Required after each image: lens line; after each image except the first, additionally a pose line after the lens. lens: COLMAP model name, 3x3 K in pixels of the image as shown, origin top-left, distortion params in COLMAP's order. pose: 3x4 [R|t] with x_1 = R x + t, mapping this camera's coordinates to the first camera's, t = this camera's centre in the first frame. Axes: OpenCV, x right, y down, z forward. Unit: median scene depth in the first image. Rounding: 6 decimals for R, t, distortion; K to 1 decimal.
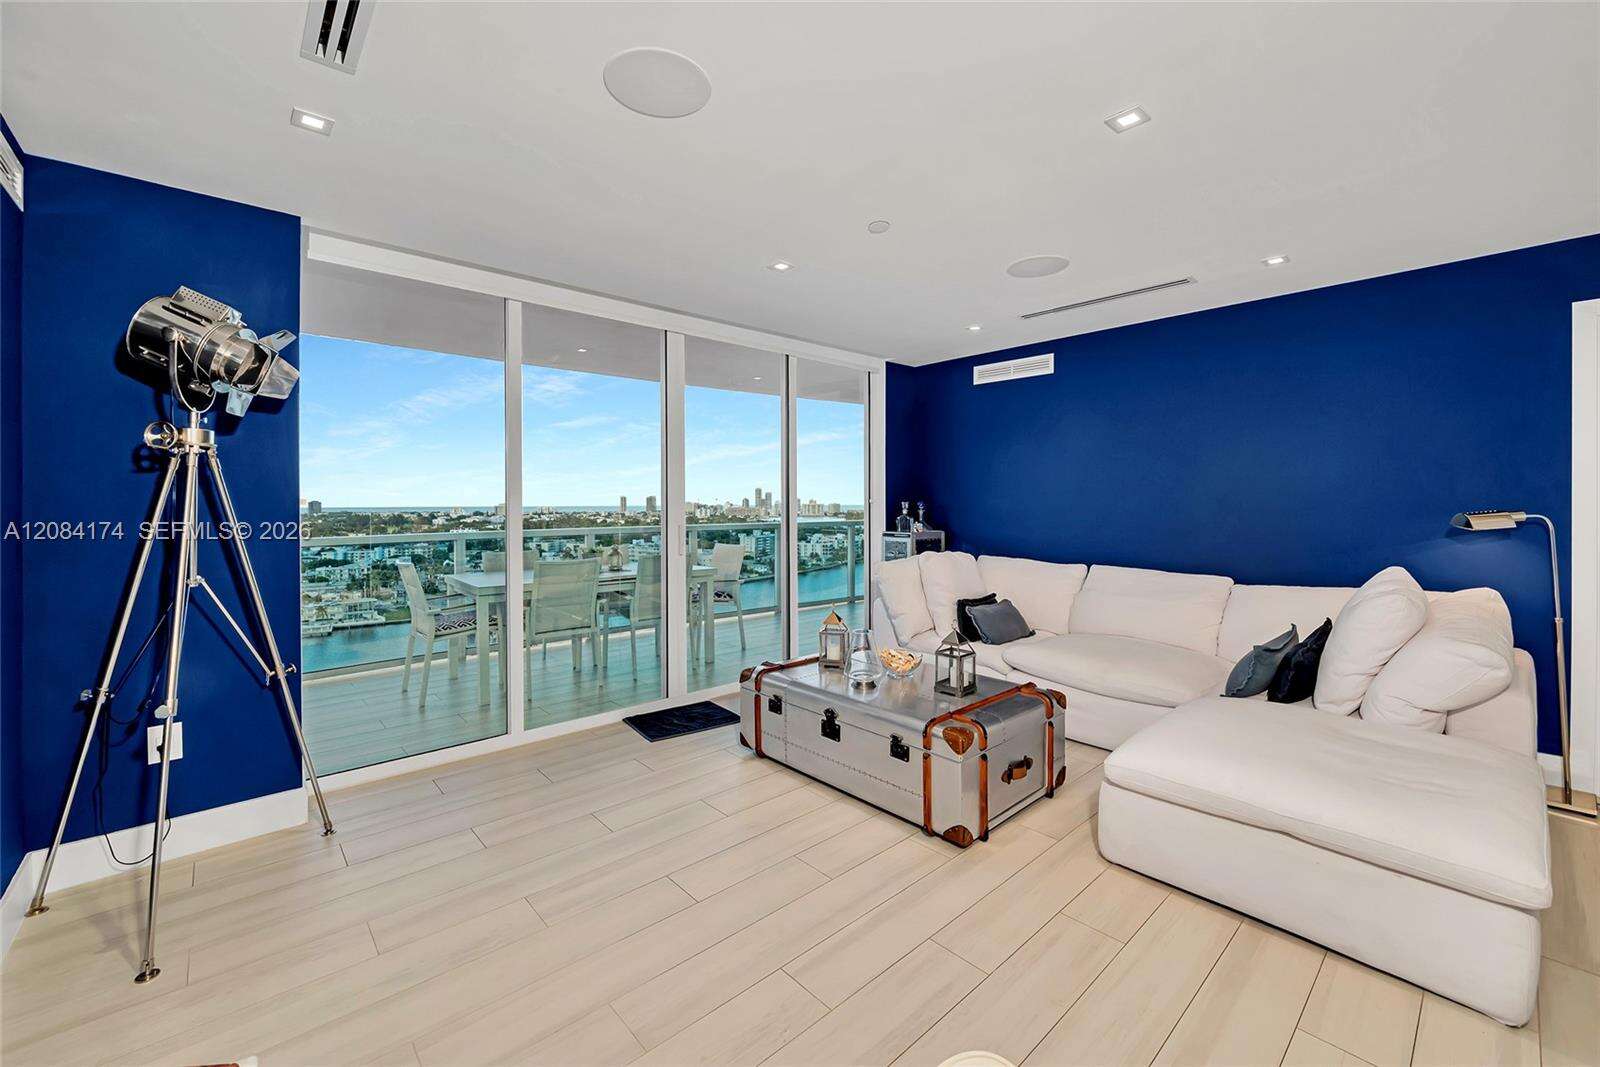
lens RADIAL K [[639.4, 0, 799.9], [0, 639.4, 502.5], [0, 0, 1]] dist [-0.013631, 0.000258]
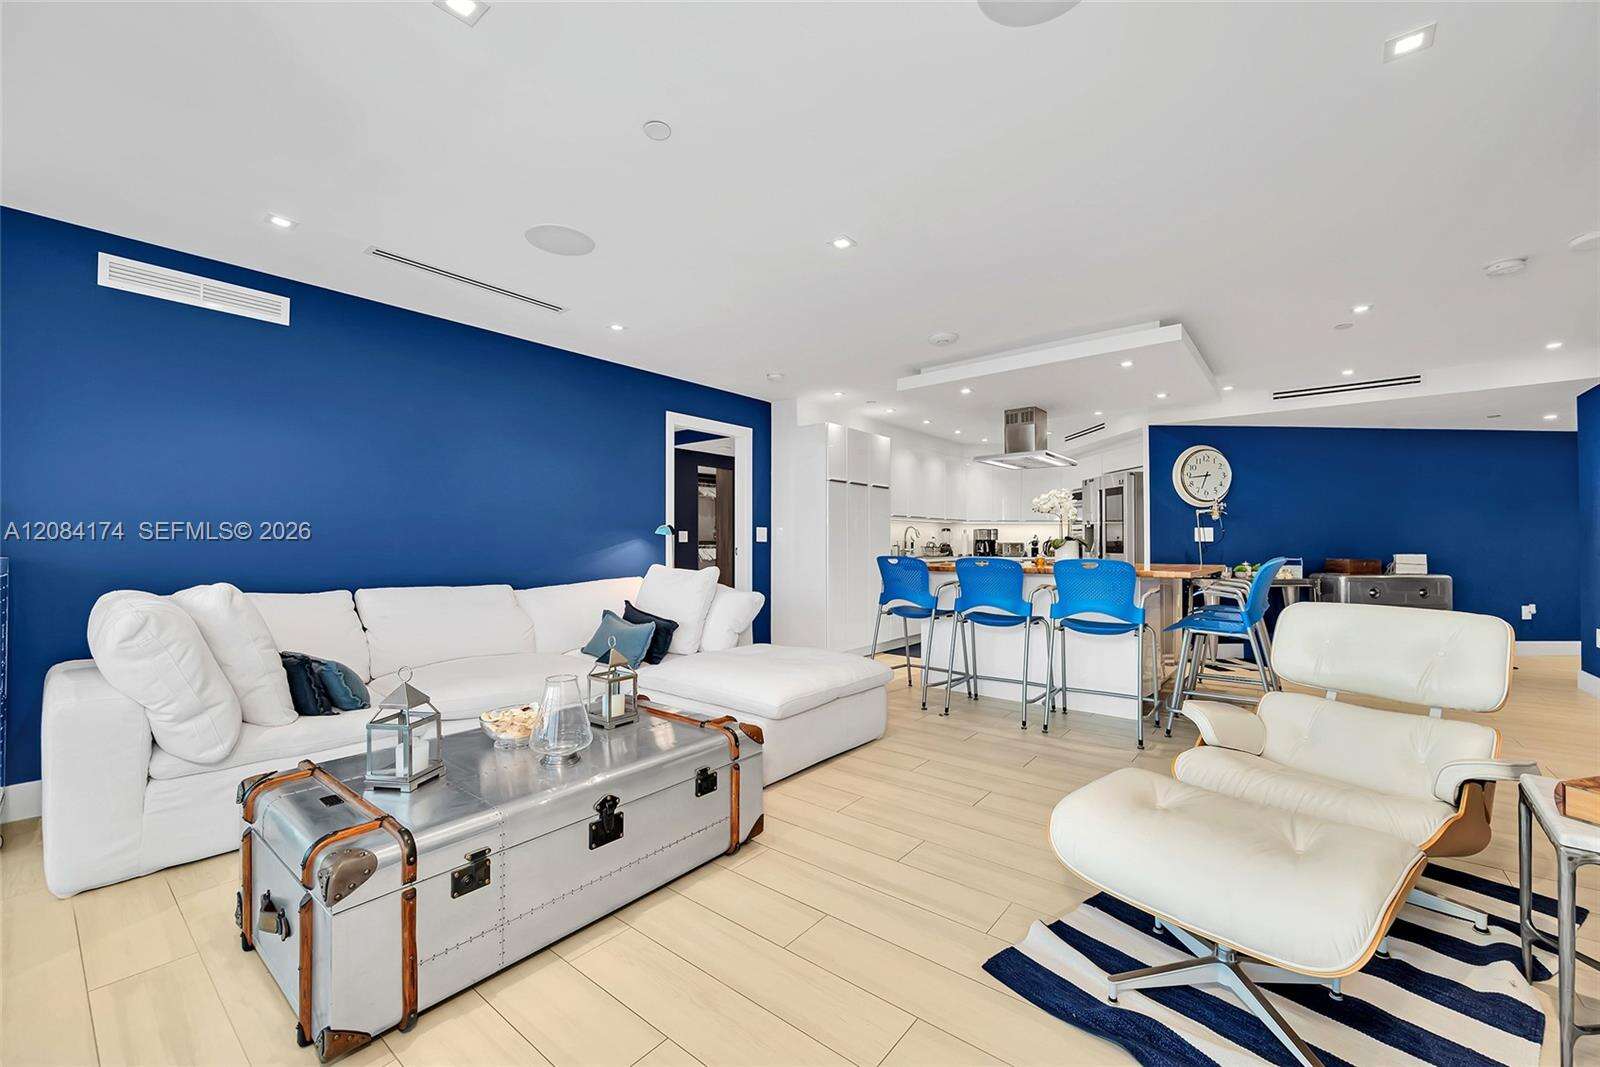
lens RADIAL K [[639.4, 0, 797.3], [0, 639.4, 541.3], [0, 0, 1]] dist [-0.013631, 0.000258]
pose [[-0.155986, 0.004459, 0.987749, -0.537249], [-0.003356, 0.999982, -0.005044, 0.053525], [-0.987753, -0.004102, -0.155969, 0.774324]]
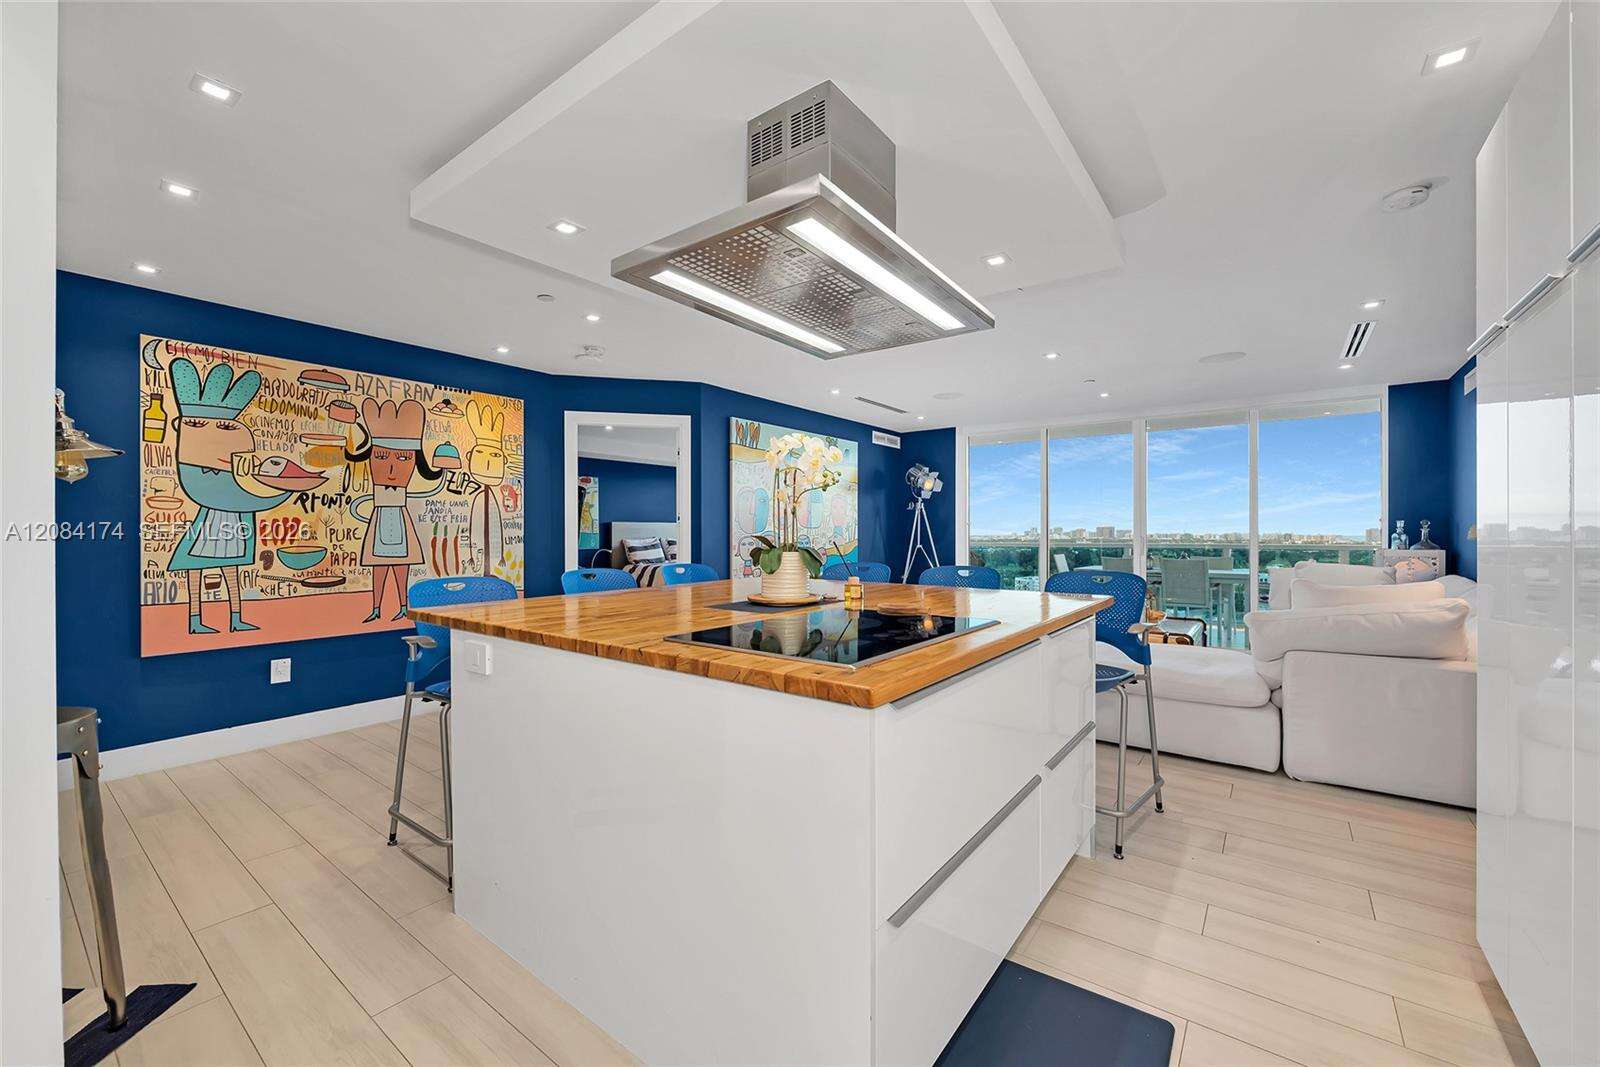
lens RADIAL K [[639.4, 0, 799.7], [0, 639.4, 533.1], [0, 0, 1]] dist [-0.013631, 0.000258]
pose [[0.196649, 0.001763, -0.980472, 1.568348], [-0.001030, 0.999998, 0.001591, 0.029498], [0.980473, 0.000697, 0.196650, -0.231841]]
